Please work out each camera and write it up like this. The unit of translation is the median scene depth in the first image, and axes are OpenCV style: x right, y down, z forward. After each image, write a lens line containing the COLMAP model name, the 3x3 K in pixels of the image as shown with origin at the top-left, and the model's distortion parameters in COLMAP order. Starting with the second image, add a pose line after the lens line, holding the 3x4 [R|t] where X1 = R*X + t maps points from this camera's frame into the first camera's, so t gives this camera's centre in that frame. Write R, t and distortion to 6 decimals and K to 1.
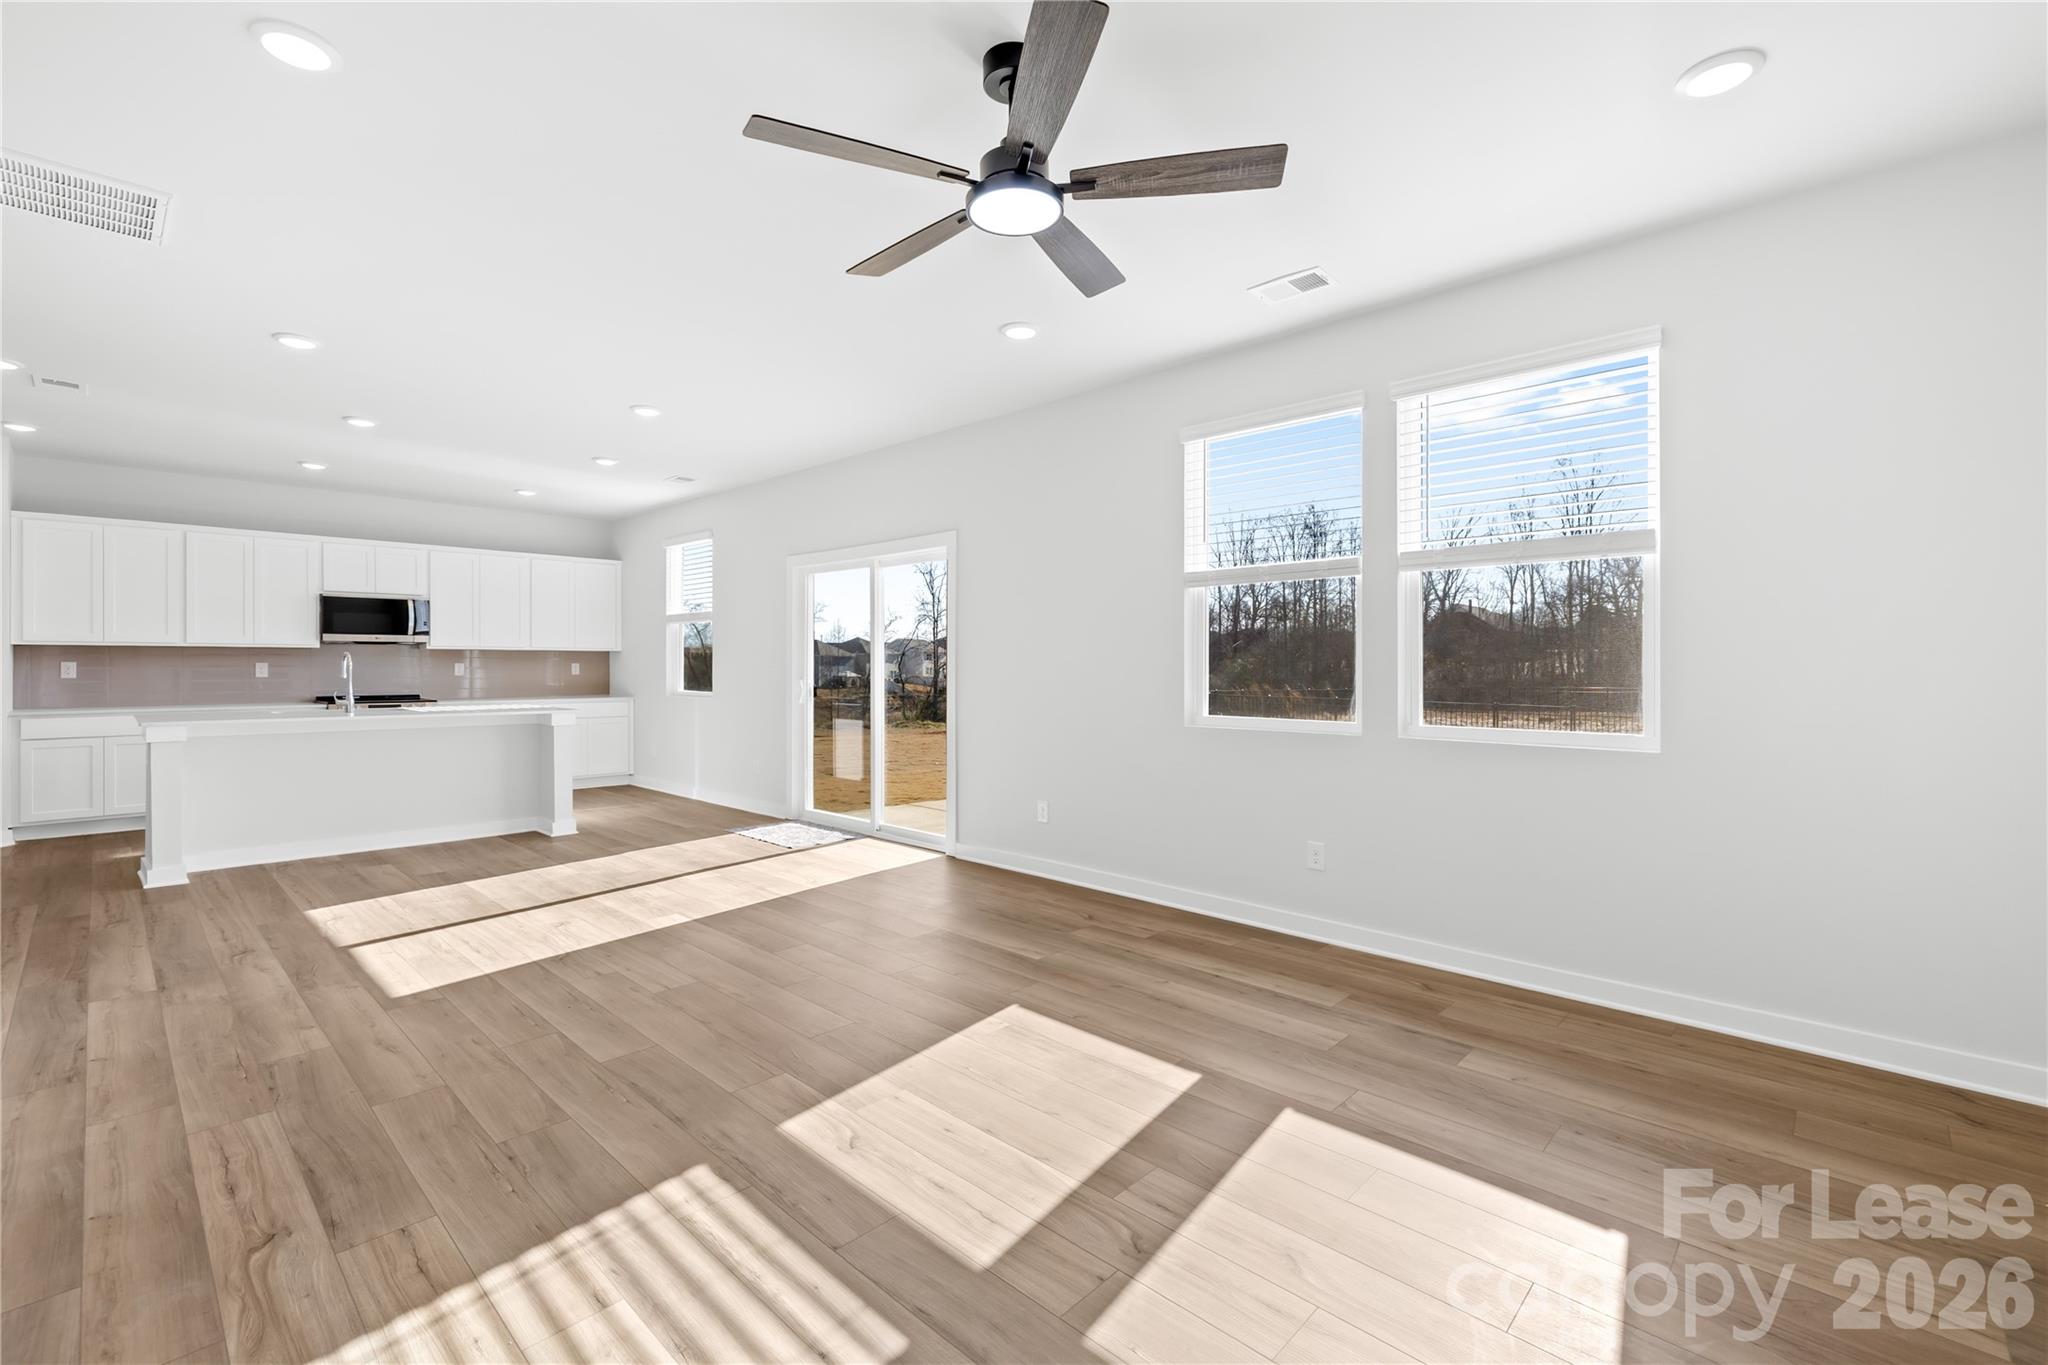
lens RADIAL K [[872.6, 0, 1016.0], [0, 872.6, 673.0], [0, 0, 1]] dist [0.004167, -0.000405]
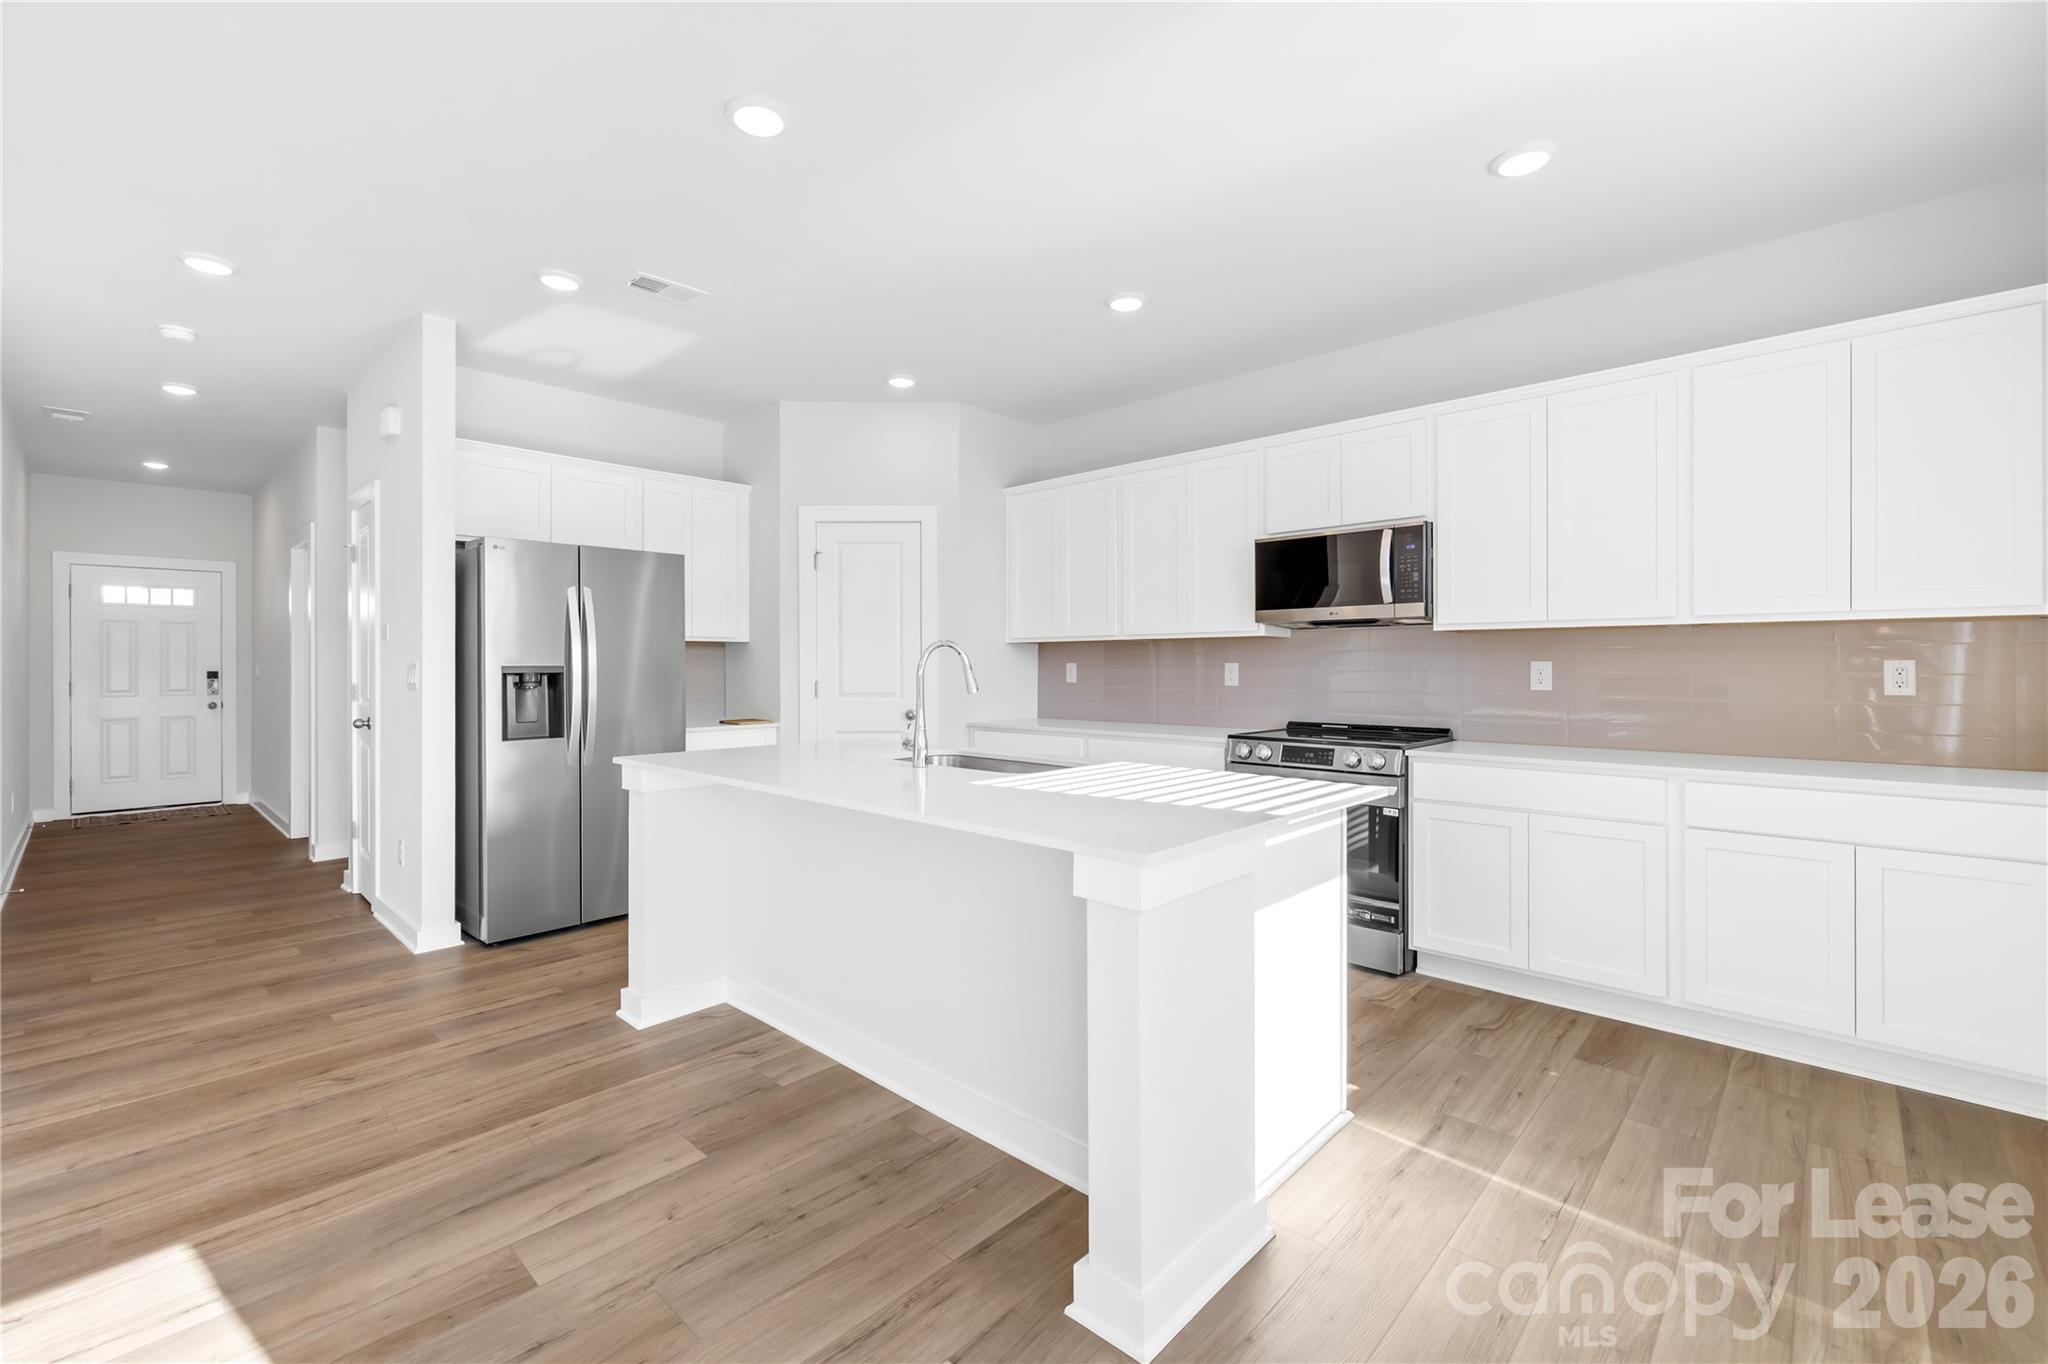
lens RADIAL K [[872.6, 0, 1016.0], [0, 872.6, 672.5], [0, 0, 1]] dist [0.004167, -0.000405]
pose [[-0.003423, 0.006950, -0.999970, -0.444197], [-0.007063, 0.999951, 0.006974, -0.015096], [0.999969, 0.007087, -0.003374, 1.657520]]
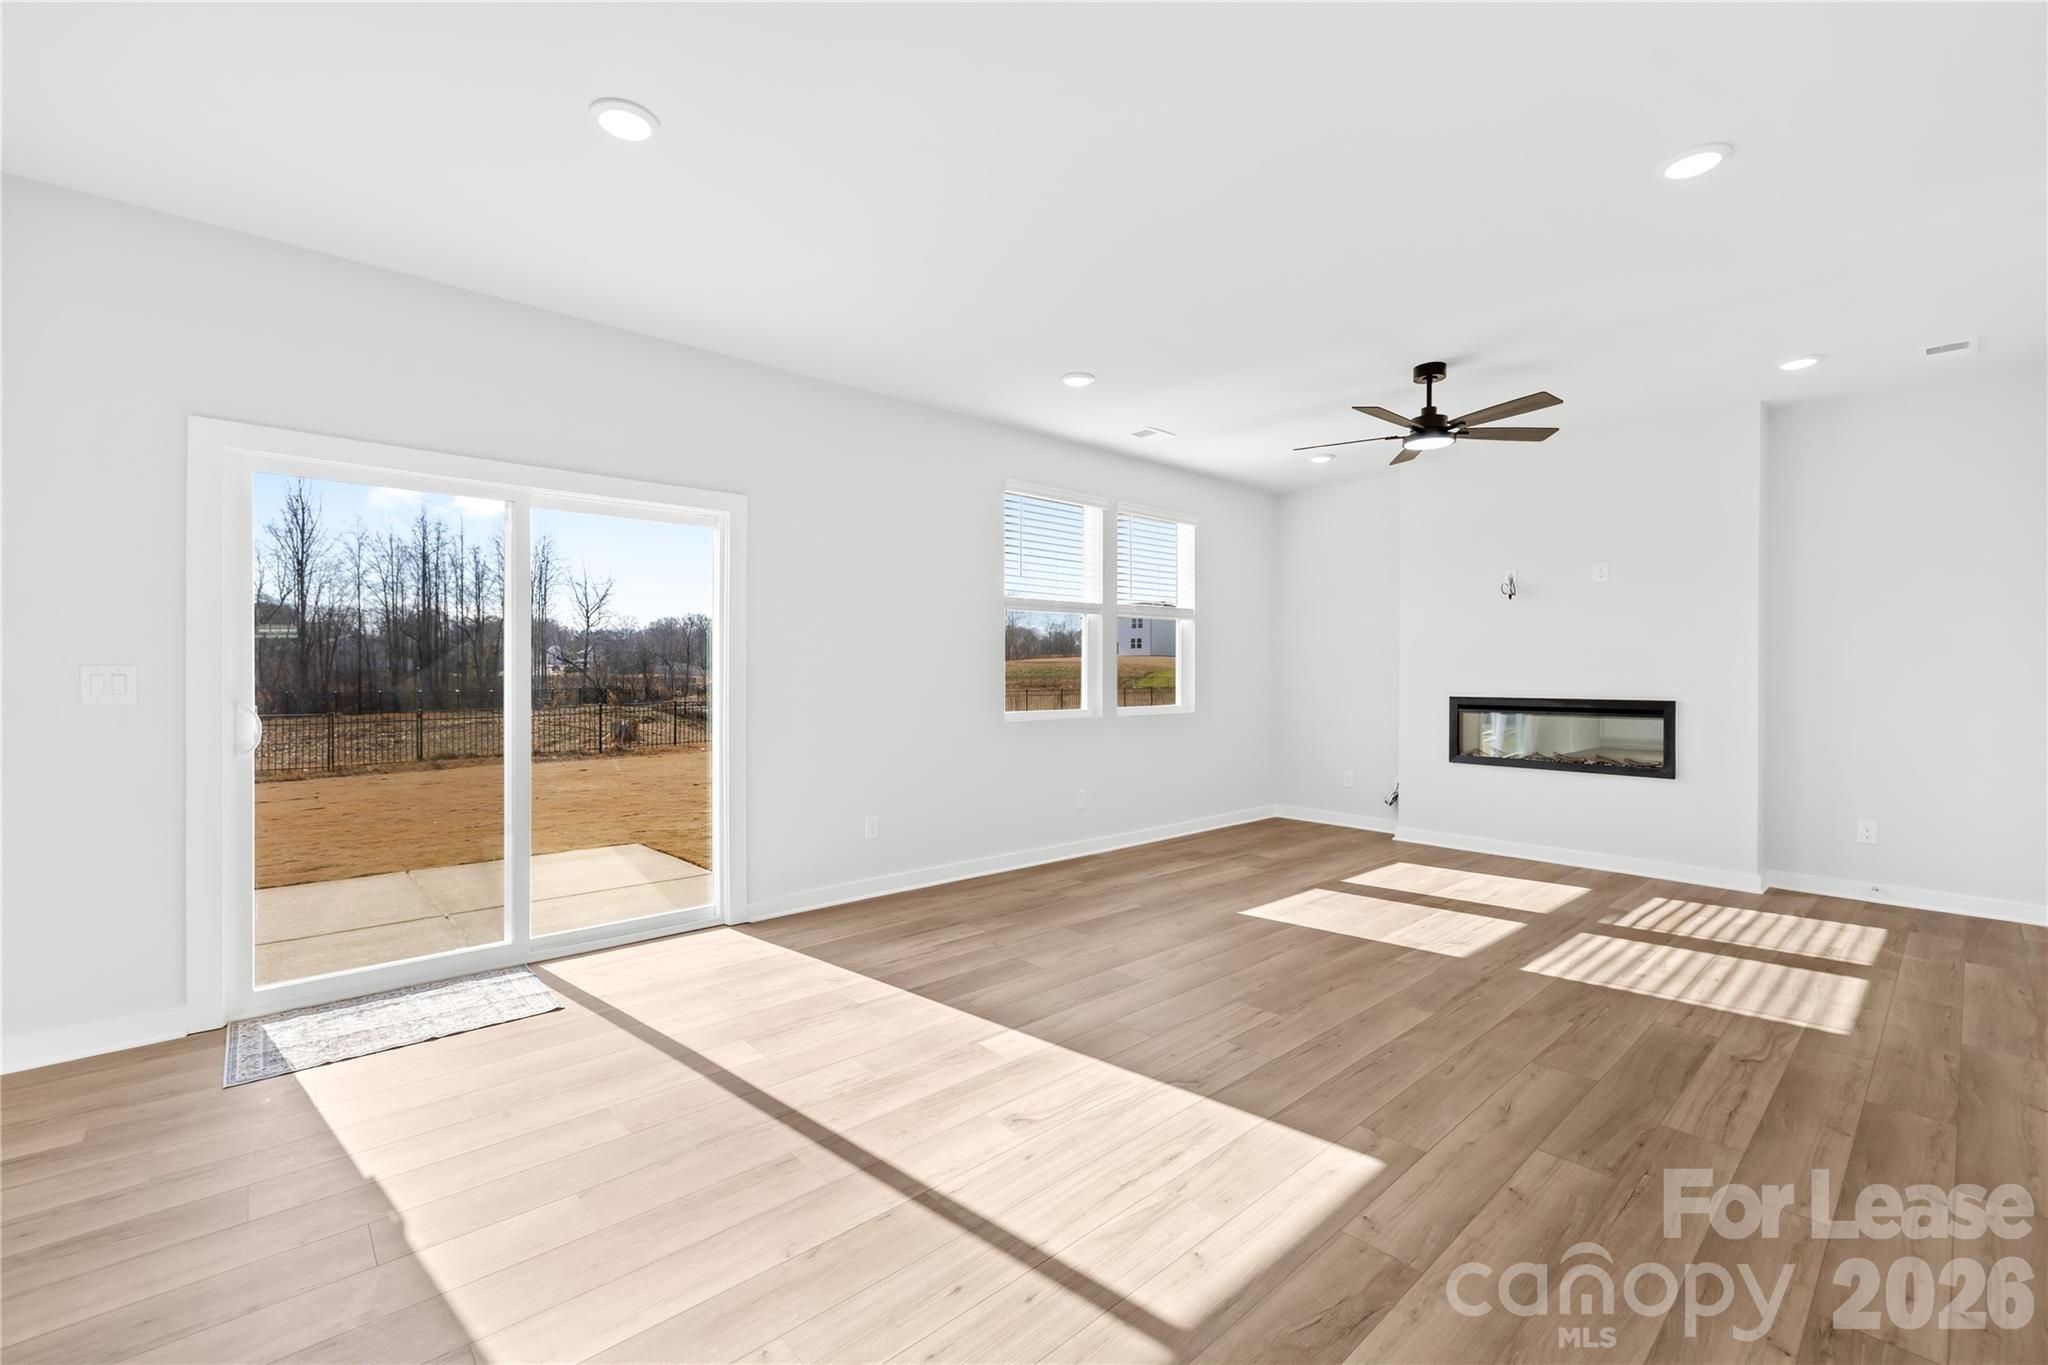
lens RADIAL K [[852.9, 0, 1015.8], [0, 852.9, 673.3], [0, 0, 1]] dist [0.003491, 0.000047]
pose [[0.080856, -0.000520, 0.996726, -1.204774], [0.005623, 0.999984, 0.000065, -0.010702], [-0.996710, 0.005599, 0.080858, 1.060394]]
